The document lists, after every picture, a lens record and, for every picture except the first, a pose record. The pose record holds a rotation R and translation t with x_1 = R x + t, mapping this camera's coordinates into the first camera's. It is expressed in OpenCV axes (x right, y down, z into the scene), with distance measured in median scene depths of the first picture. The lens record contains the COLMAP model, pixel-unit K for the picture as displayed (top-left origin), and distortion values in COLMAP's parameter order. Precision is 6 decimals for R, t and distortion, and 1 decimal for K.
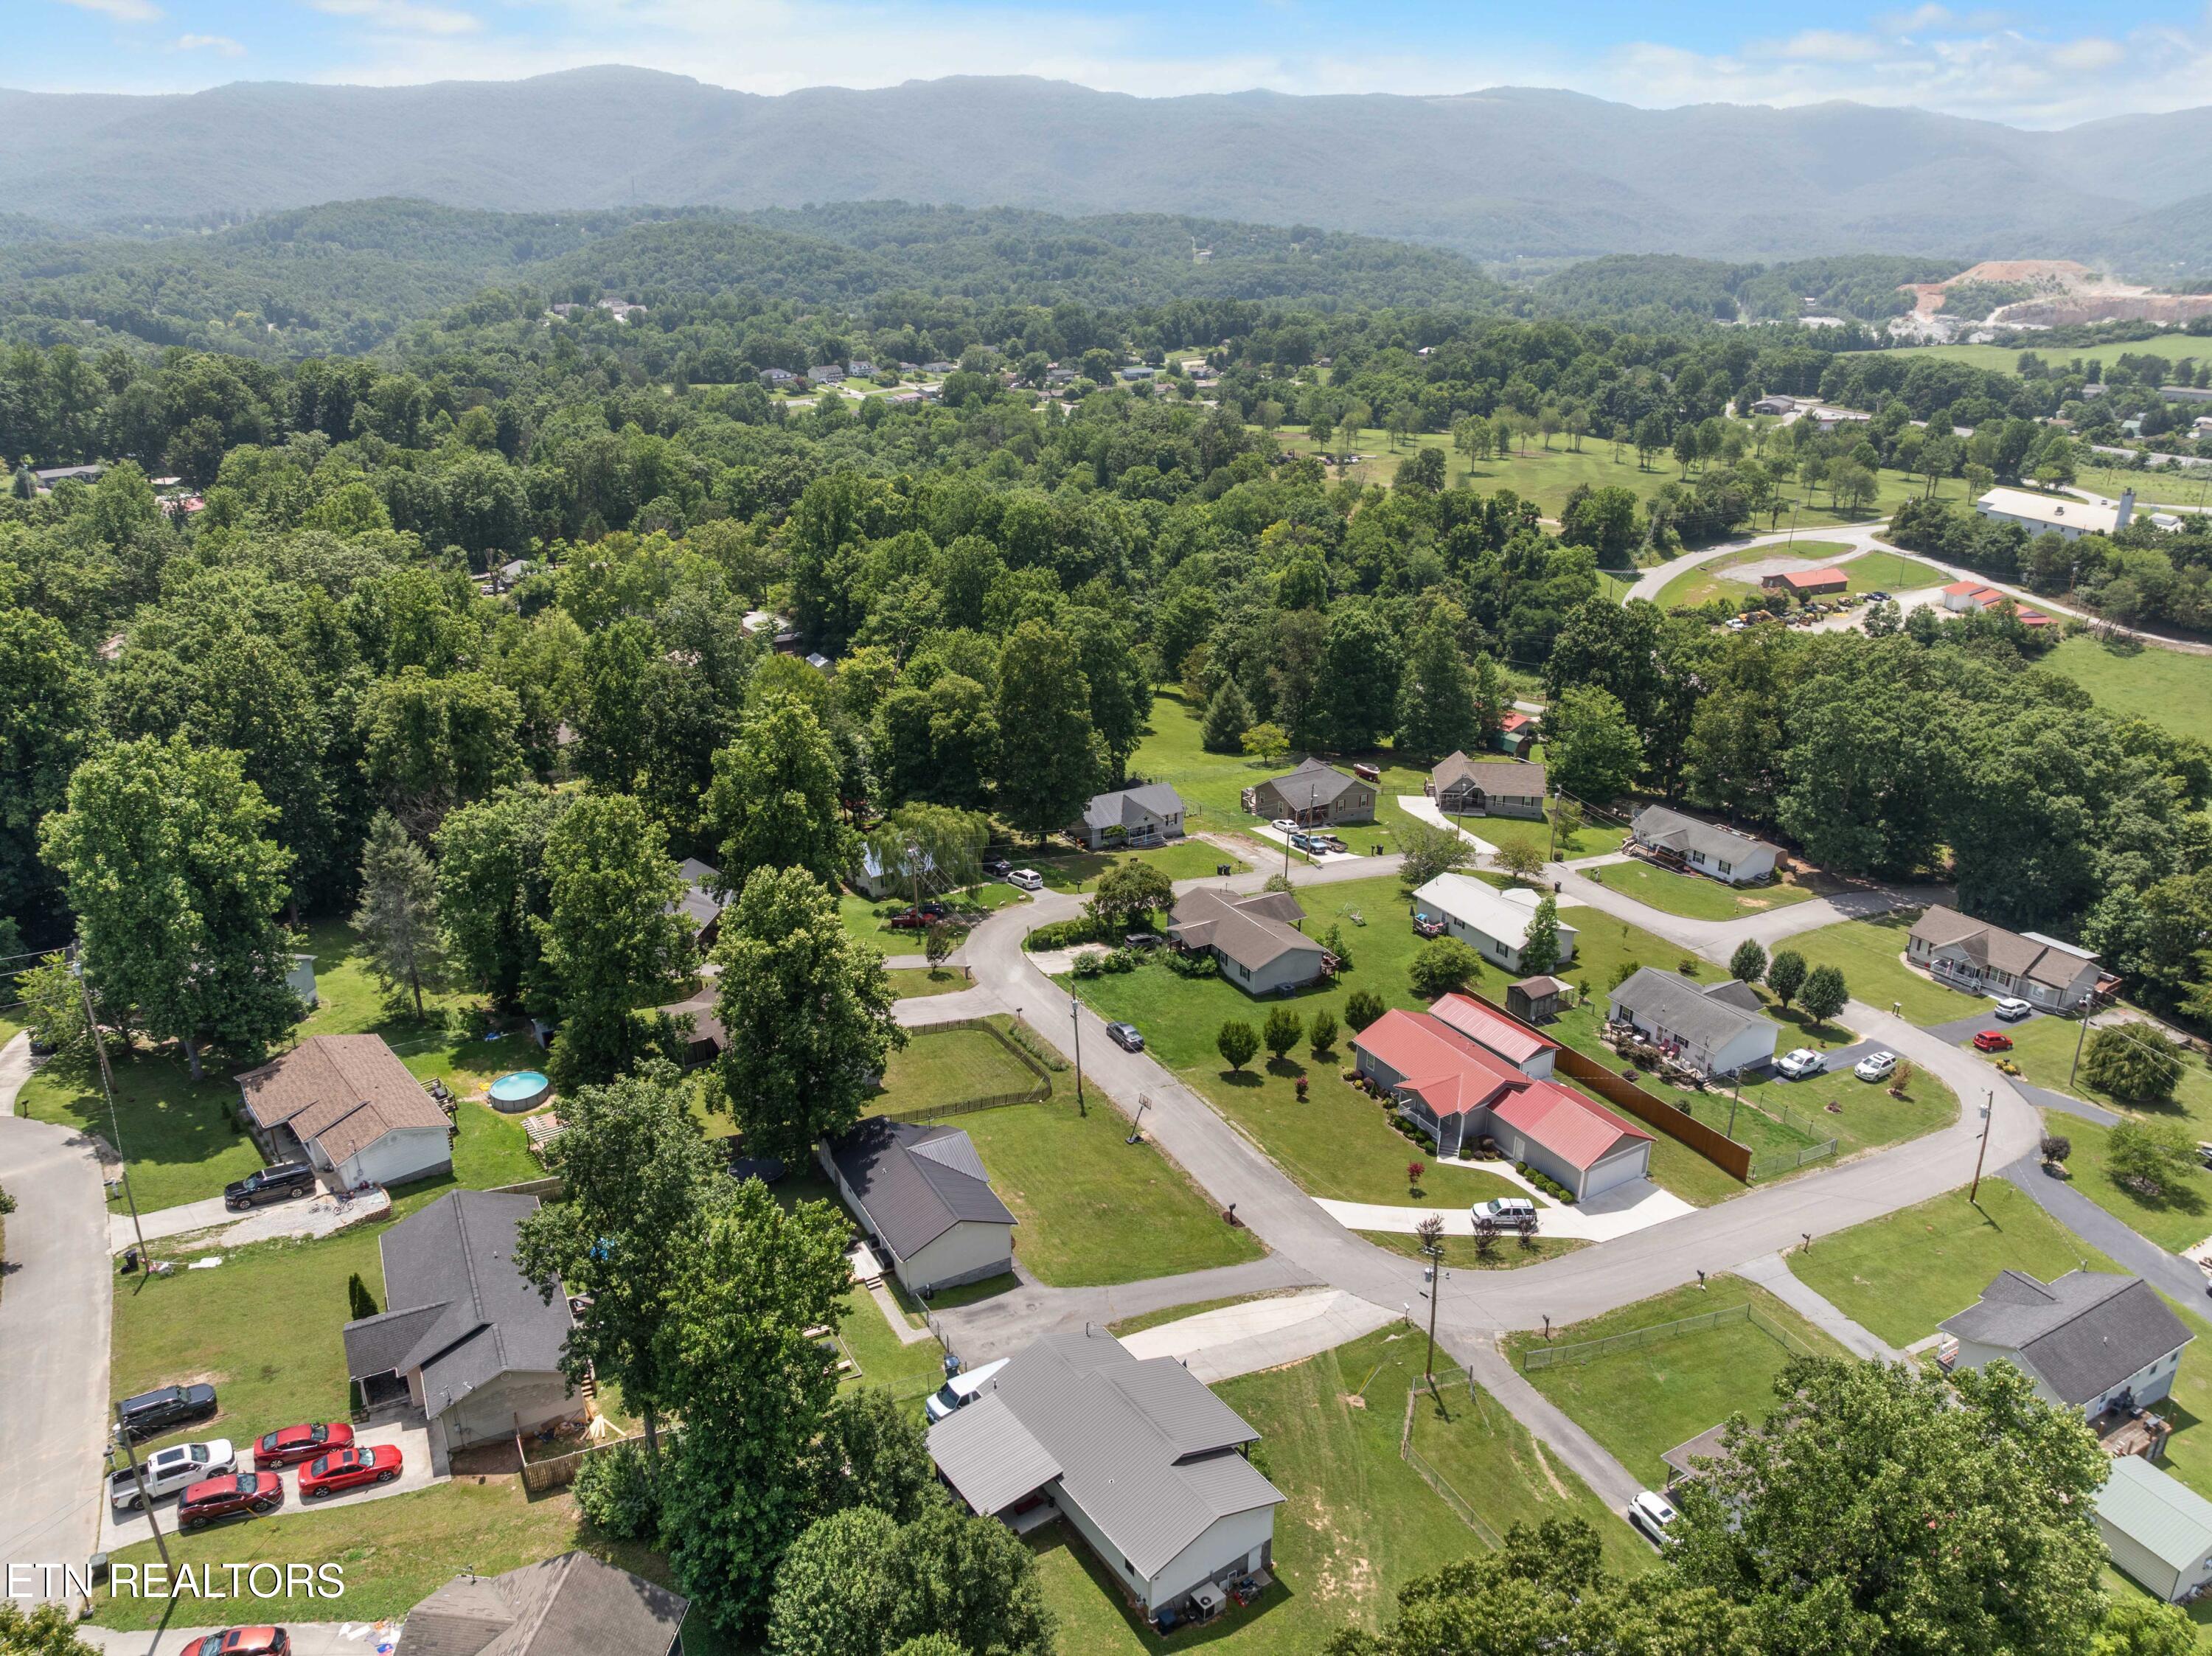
lens RADIAL K [[1580.9, 0, 1117.4], [0, 1580.9, 796.2], [0, 0, 1]] dist [-0.032640, -0.000318]
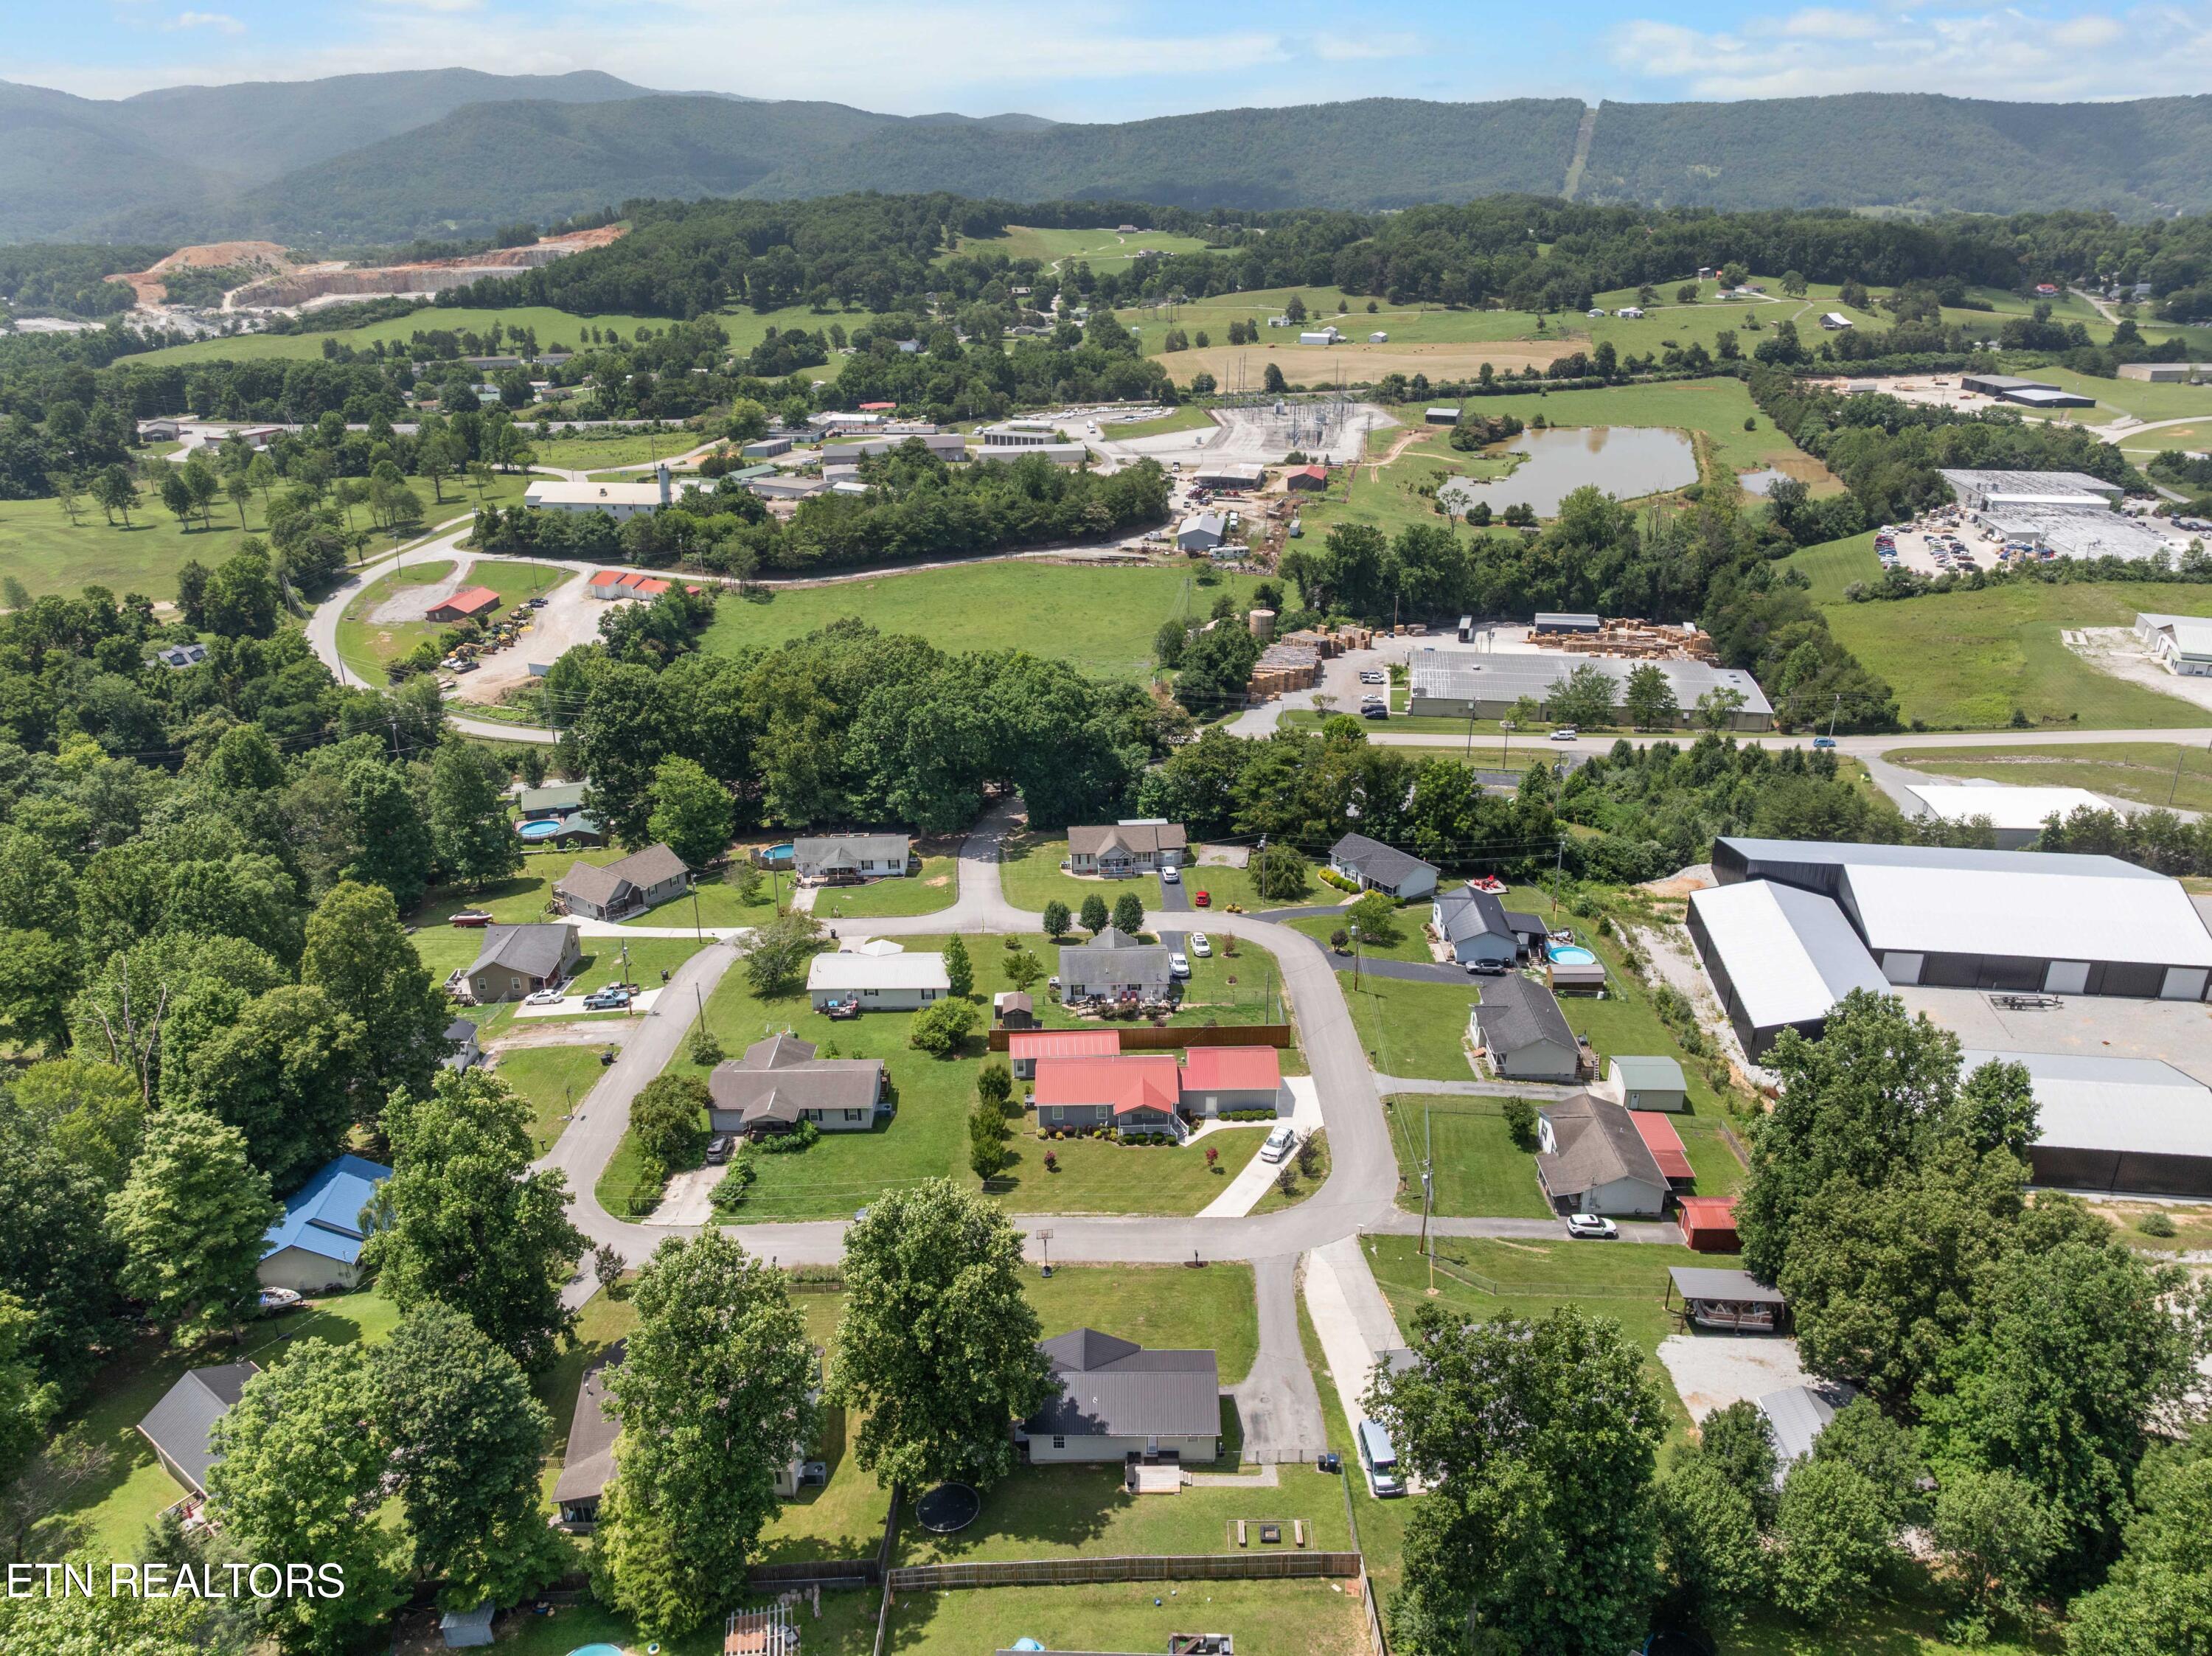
lens RADIAL K [[1580.9, 0, 1117.4], [0, 1580.9, 796.2], [0, 0, 1]] dist [-0.032640, -0.000318]
pose [[0.488002, -0.327781, 0.808958, -0.259788], [0.310256, 0.931423, 0.190241, -0.096909], [-0.815840, 0.158146, 0.556233, 0.115549]]
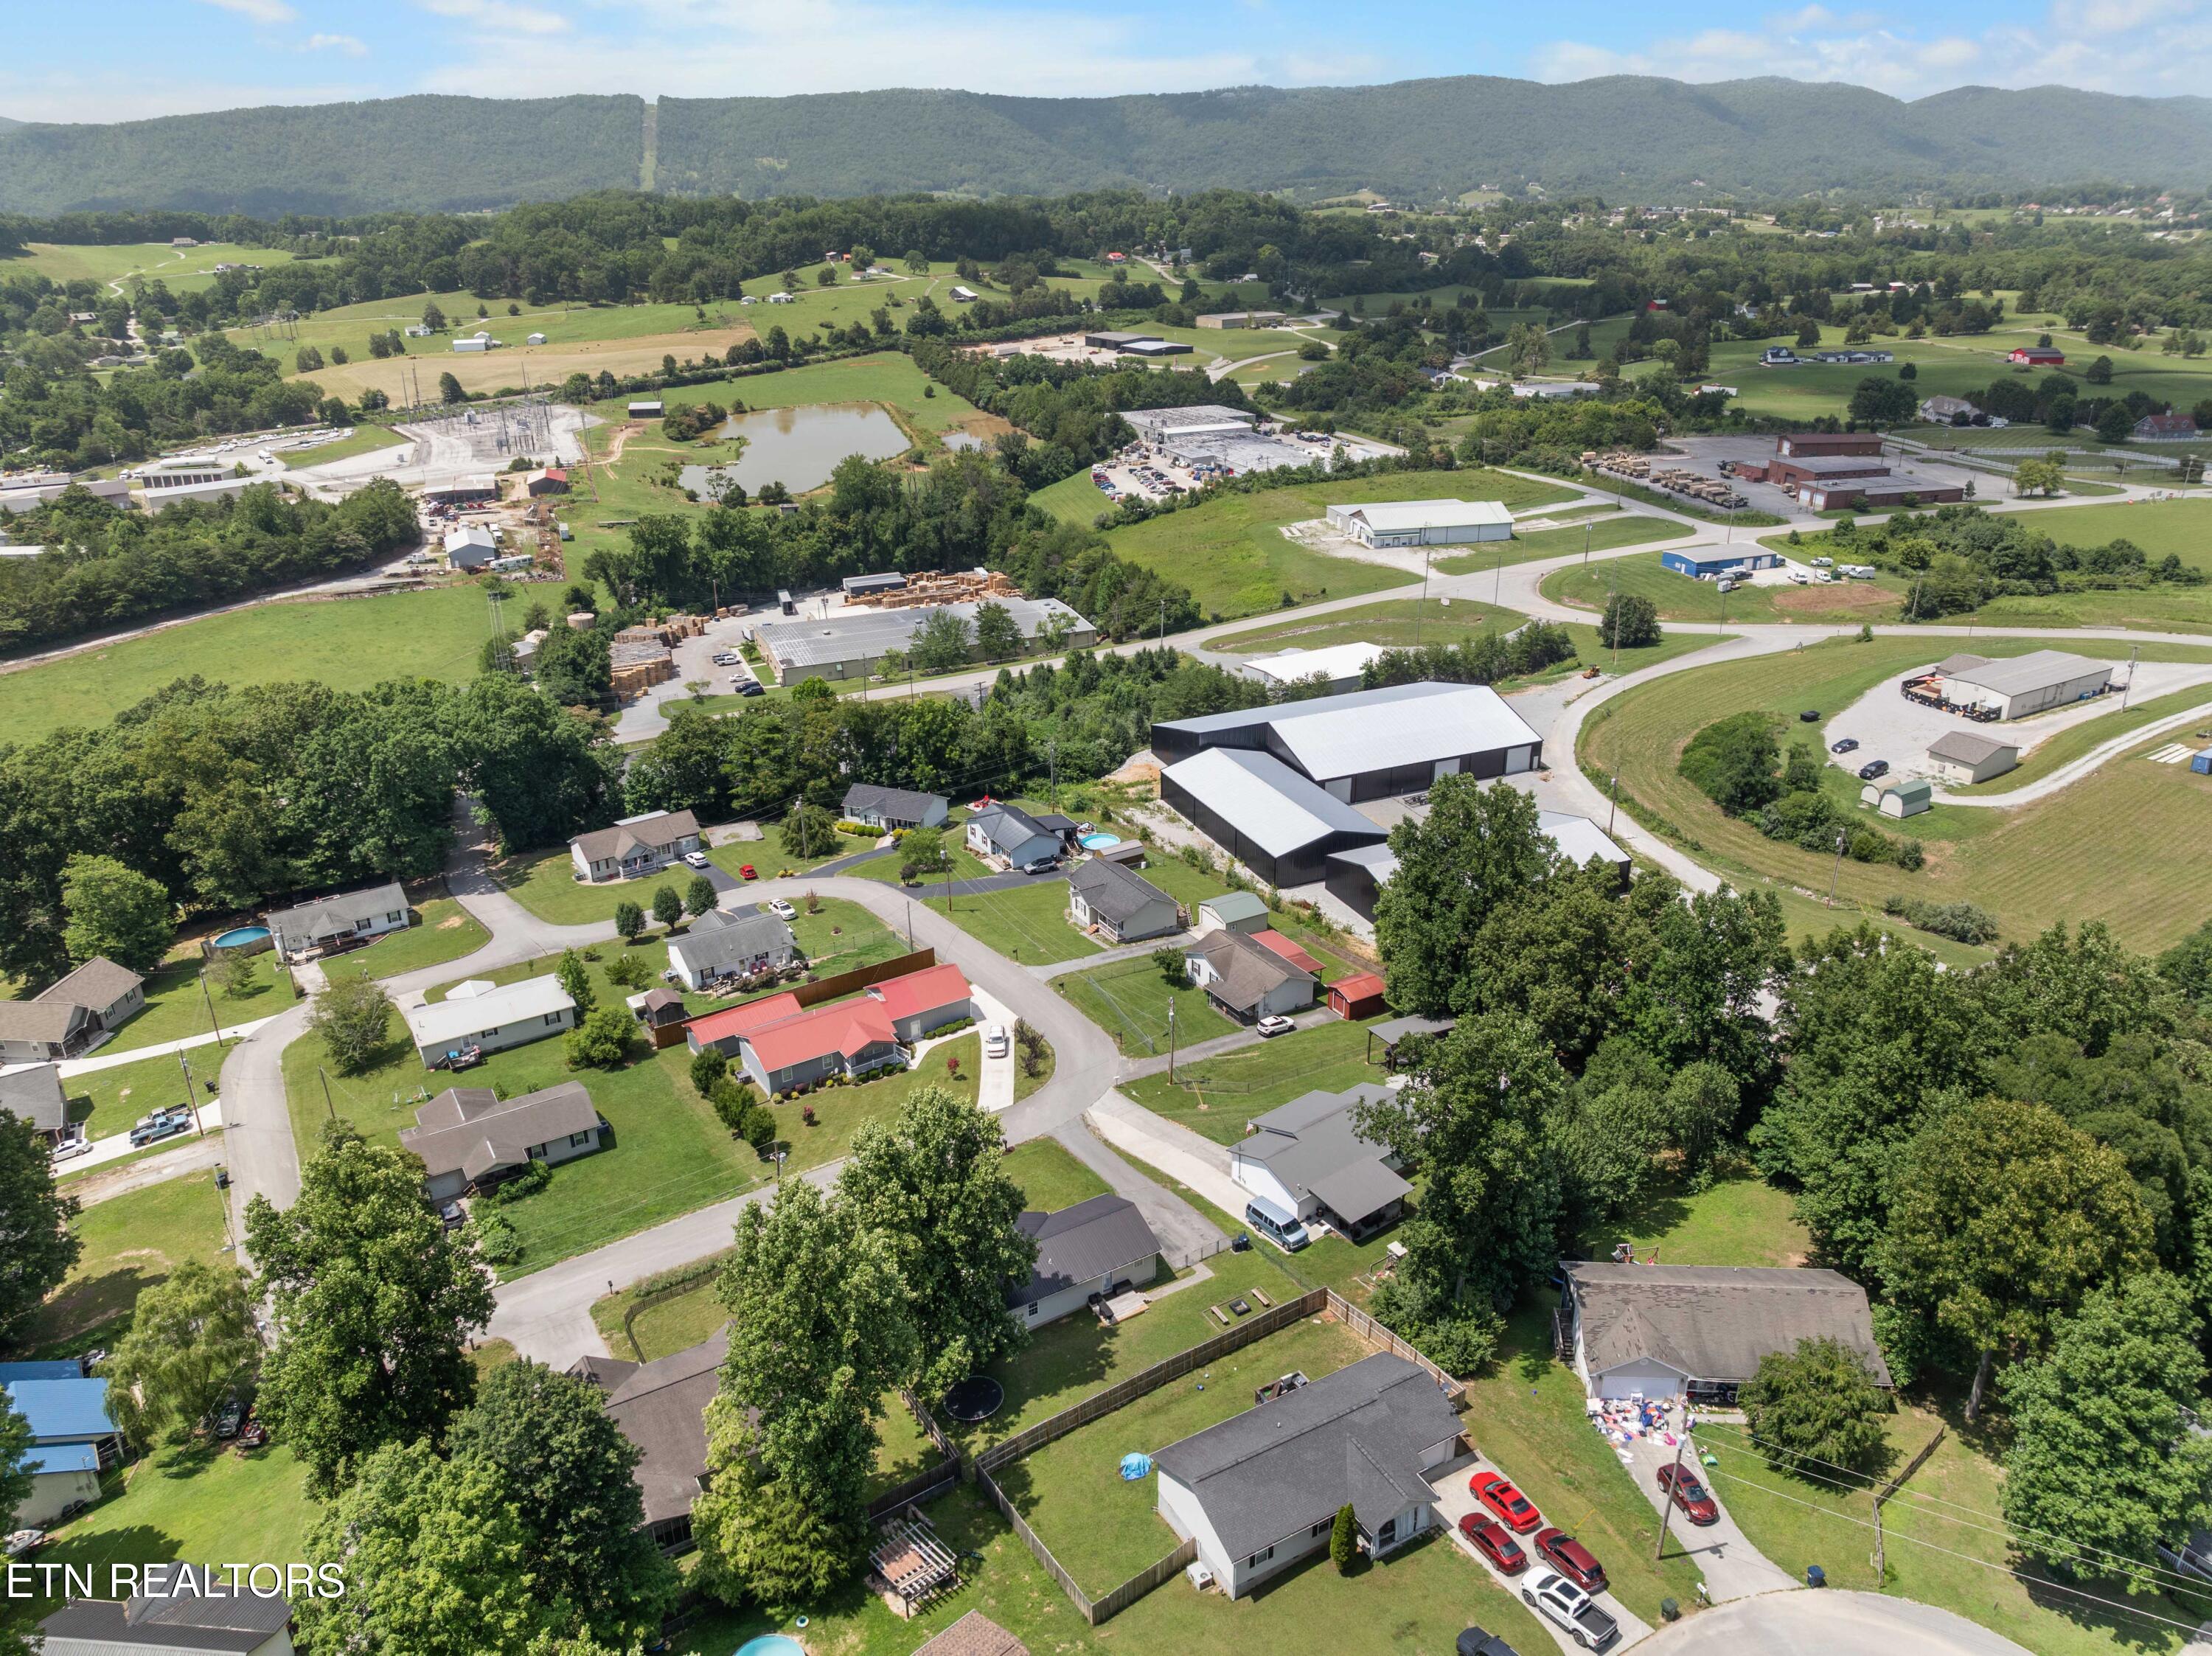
lens RADIAL K [[1580.9, 0, 1117.4], [0, 1580.9, 796.2], [0, 0, 1]] dist [-0.032640, -0.000318]
pose [[-0.041603, -0.377439, 0.925099, -0.326117], [0.358800, 0.858495, 0.366400, -0.132865], [-0.932487, 0.347169, 0.099709, 0.231270]]
